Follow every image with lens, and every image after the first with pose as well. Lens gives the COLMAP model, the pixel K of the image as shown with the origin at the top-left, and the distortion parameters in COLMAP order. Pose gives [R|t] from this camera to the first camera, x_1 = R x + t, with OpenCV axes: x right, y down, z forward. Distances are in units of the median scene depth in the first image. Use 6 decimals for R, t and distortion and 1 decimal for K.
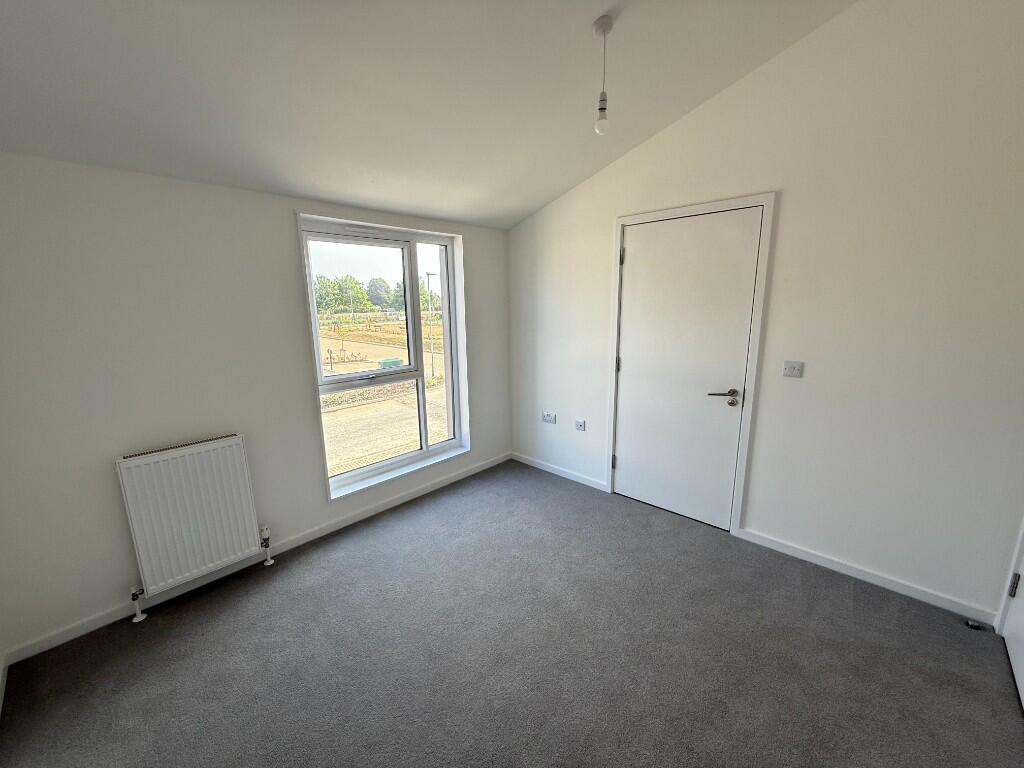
lens RADIAL K [[409.1, 0, 508.2], [0, 409.1, 383.8], [0, 0, 1]] dist [0.000250, 0.000023]
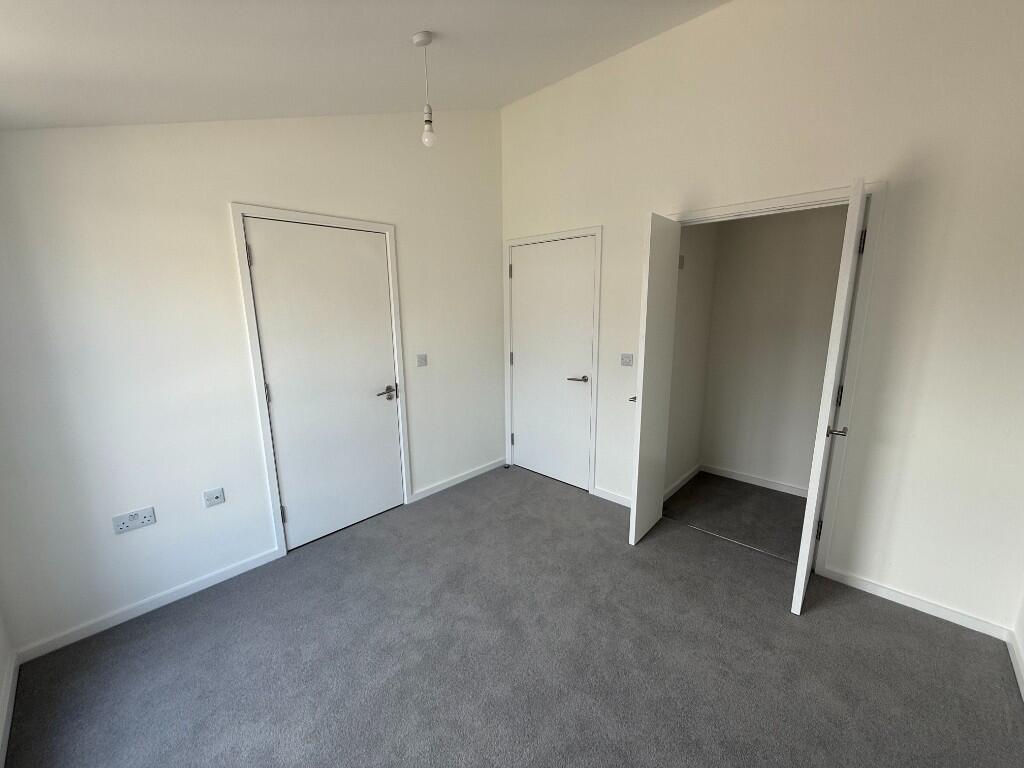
lens RADIAL K [[409.1, 0, 508.2], [0, 409.1, 383.8], [0, 0, 1]] dist [0.000250, 0.000023]
pose [[-0.003296, -0.178554, 0.983925, -0.590301], [0.209800, 0.961908, 0.175262, -0.123808], [-0.977739, 0.207005, 0.034290, 0.610452]]
